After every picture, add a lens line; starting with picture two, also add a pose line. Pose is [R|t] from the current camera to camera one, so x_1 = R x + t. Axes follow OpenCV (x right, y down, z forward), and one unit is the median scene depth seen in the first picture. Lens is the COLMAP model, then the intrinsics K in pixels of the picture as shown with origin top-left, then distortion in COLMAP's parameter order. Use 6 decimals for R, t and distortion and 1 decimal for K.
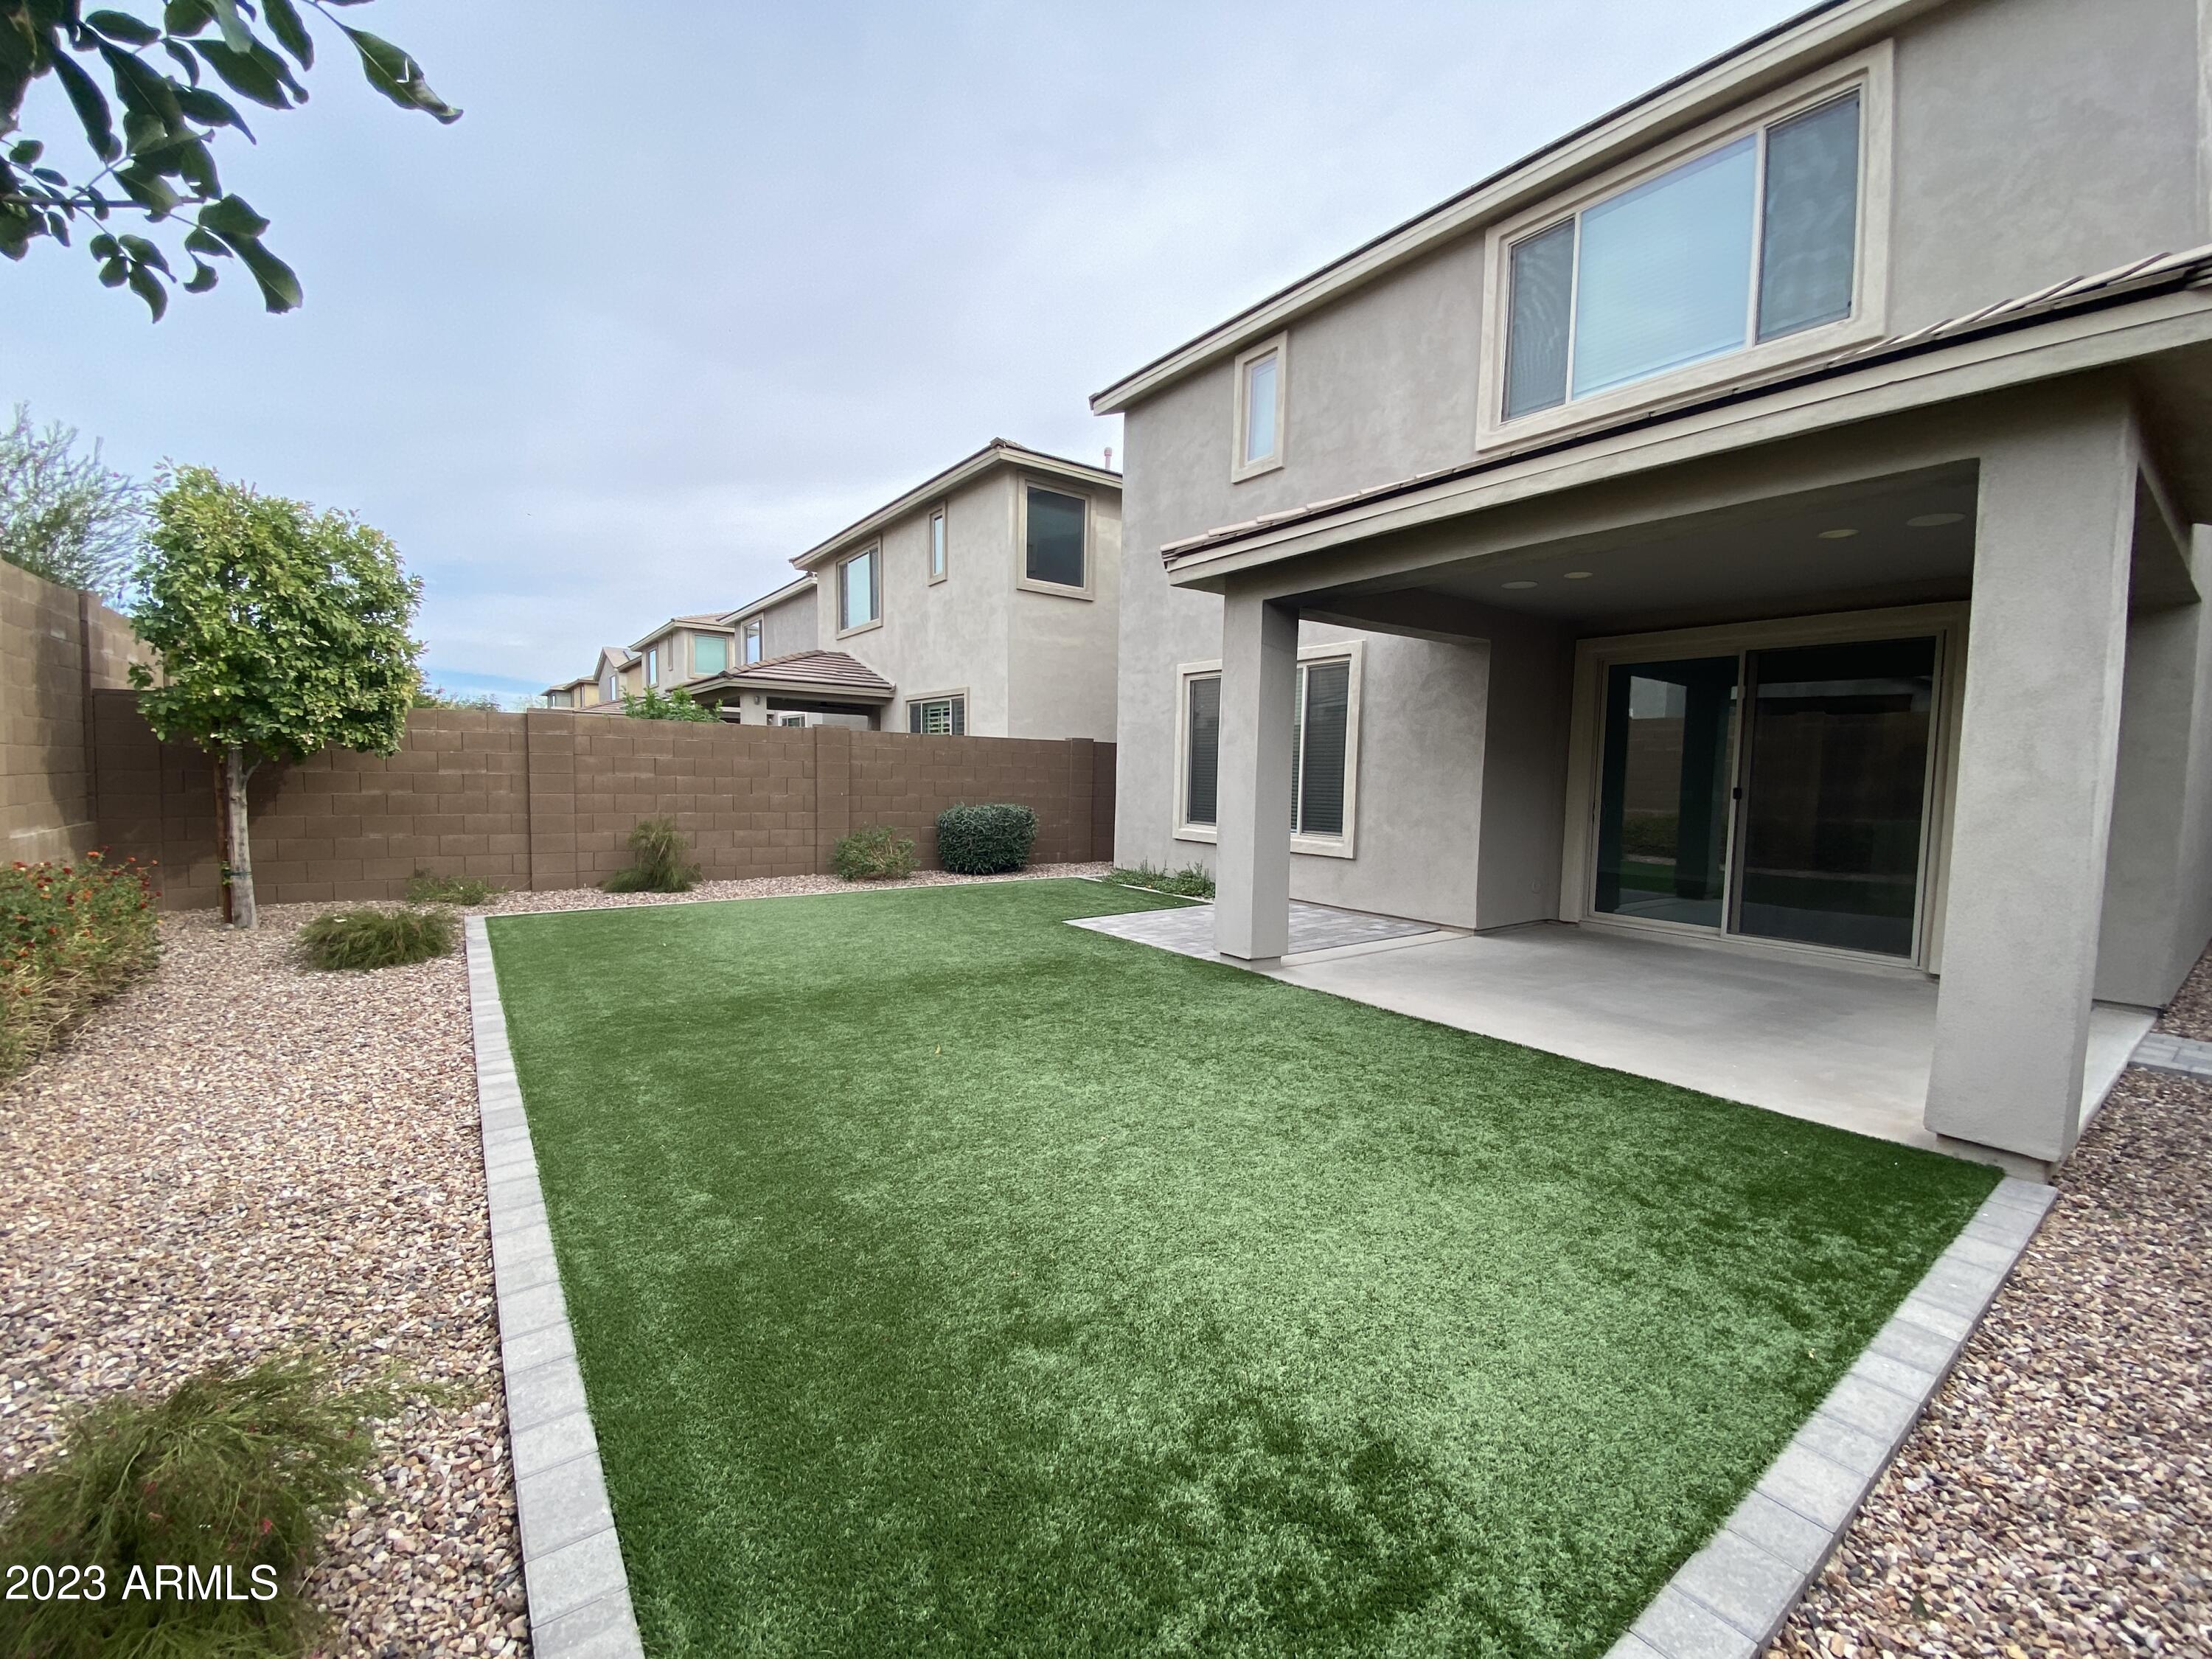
lens RADIAL K [[899.0, 0, 1105.7], [0, 899.0, 833.2], [0, 0, 1]] dist [-0.001731, -0.000329]
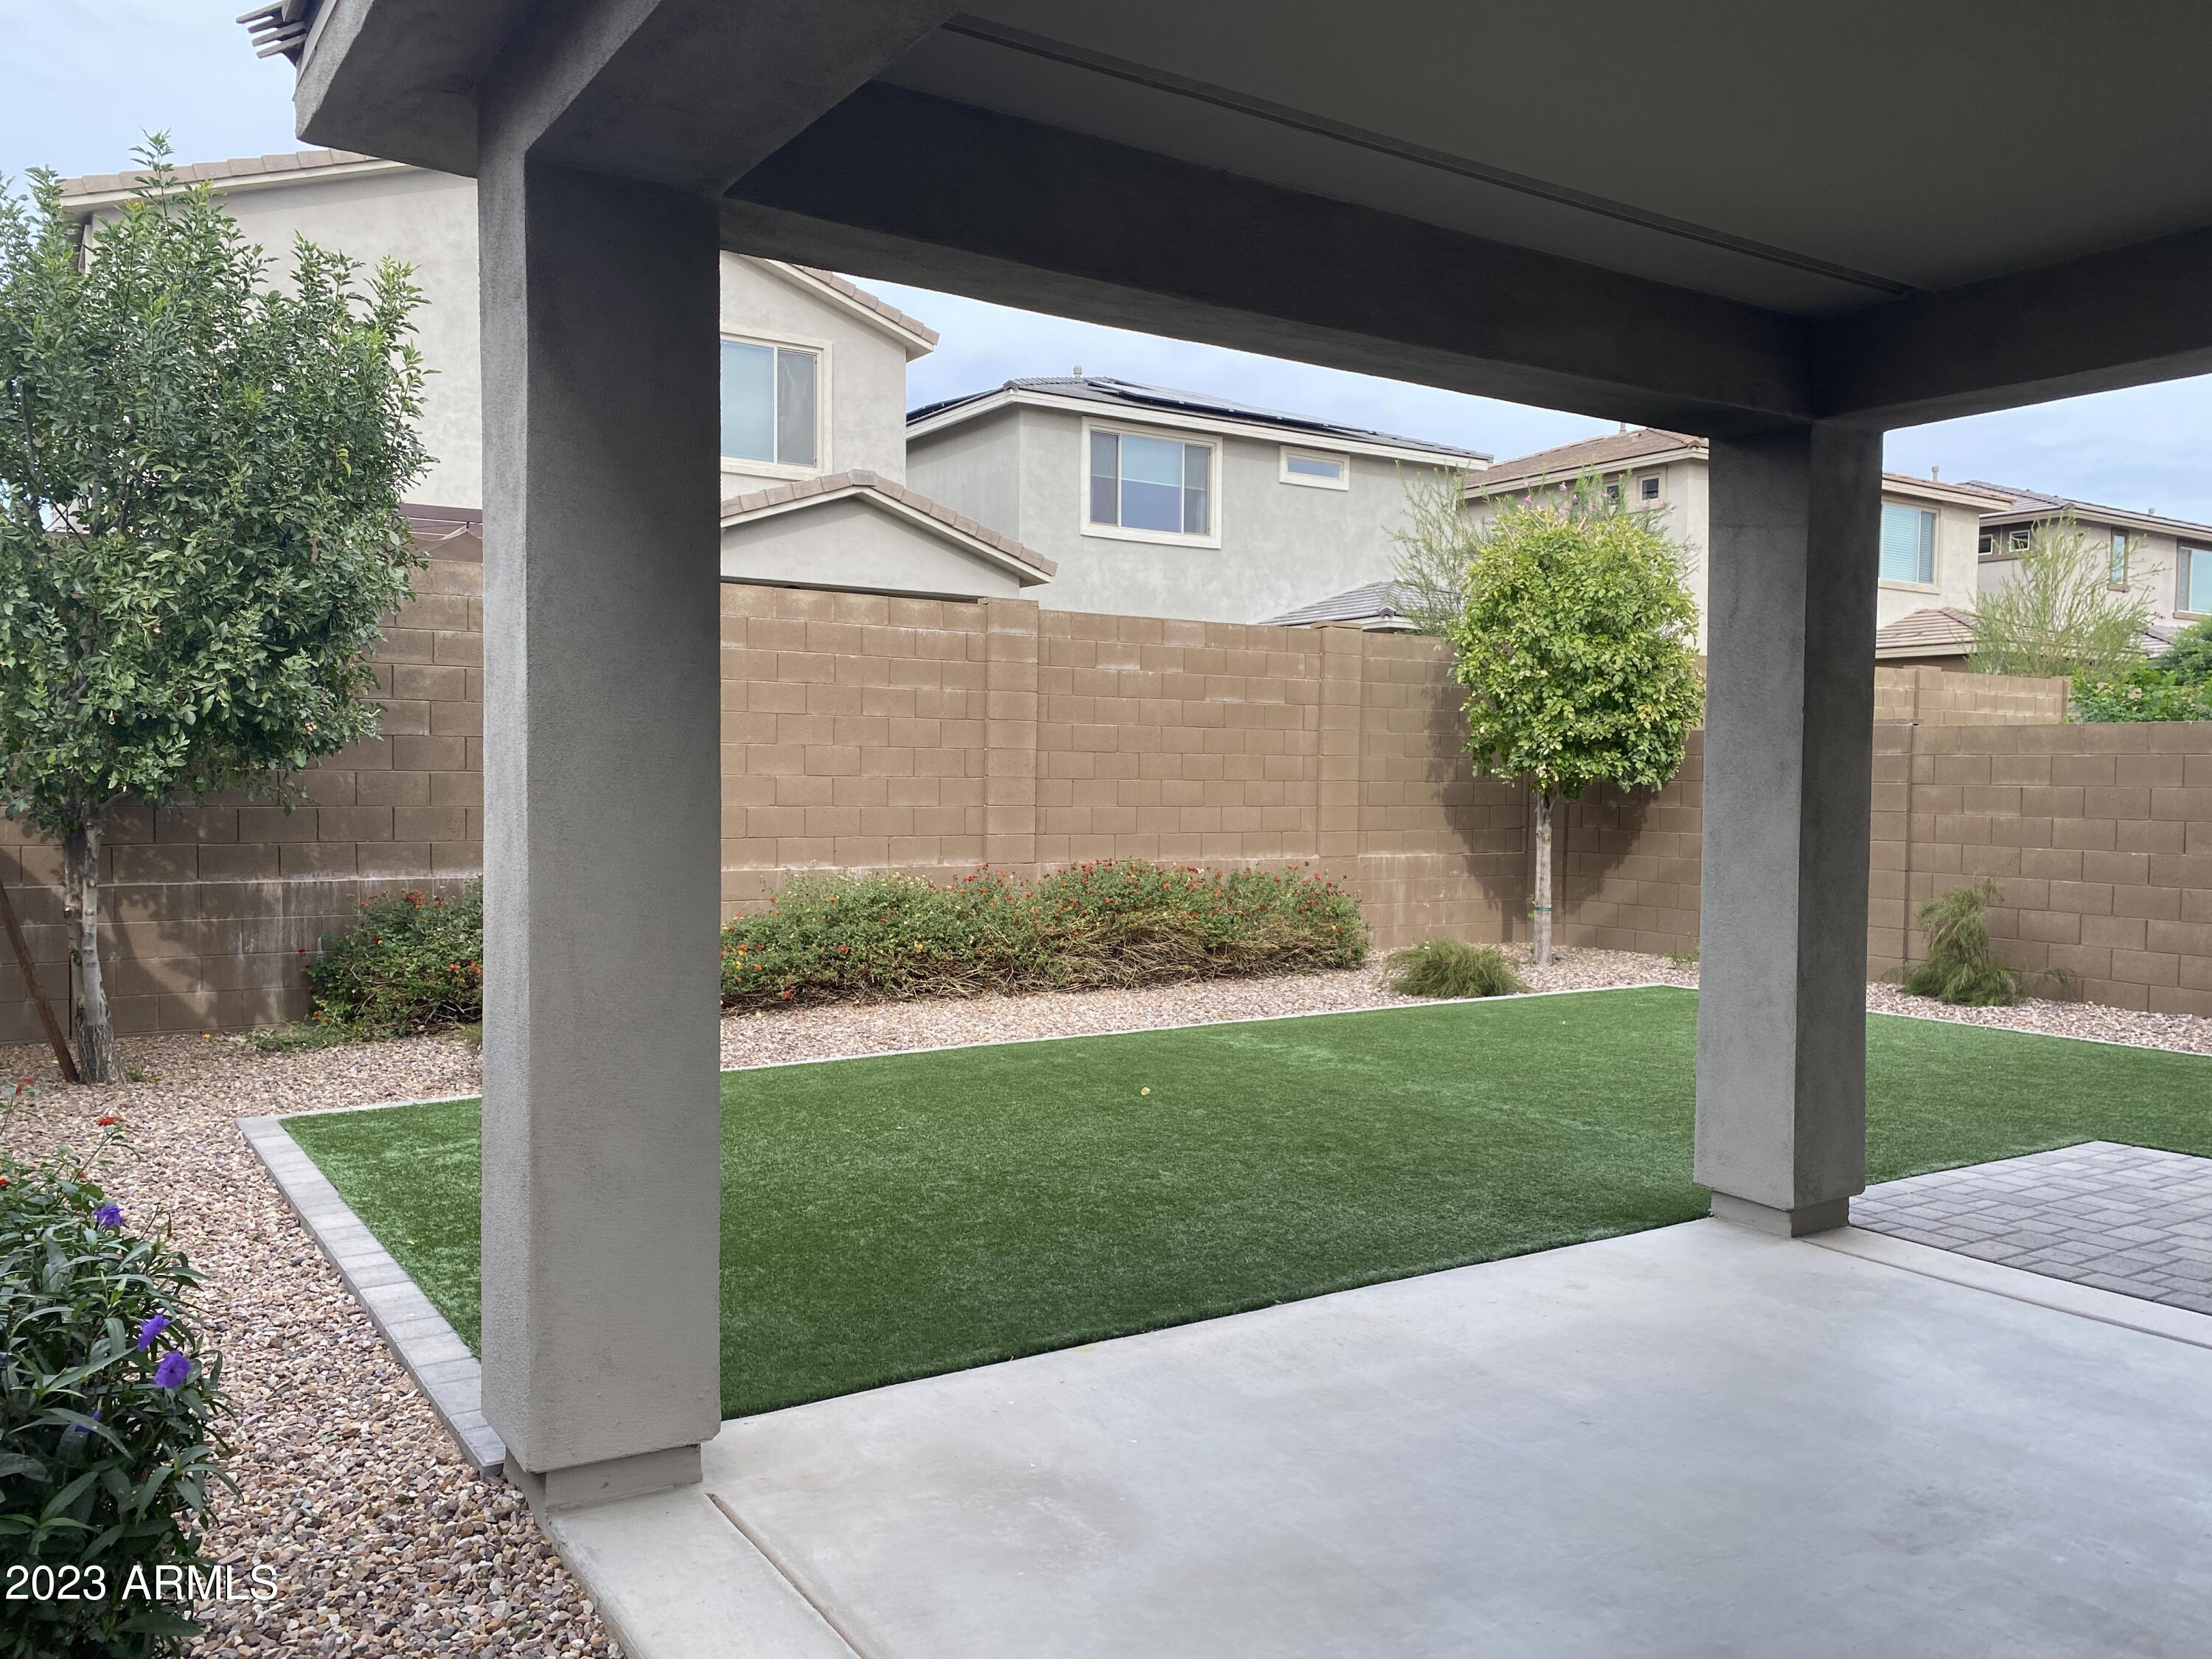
lens RADIAL K [[1678.4, 0, 1100.0], [0, 1678.4, 837.6], [0, 0, 1]] dist [0.051277, -0.029157]
pose [[-0.049255, 0.019011, -0.998605, 0.719285], [-0.078797, 0.996629, 0.022860, -0.029332], [0.995673, 0.079813, -0.047591, 0.470589]]
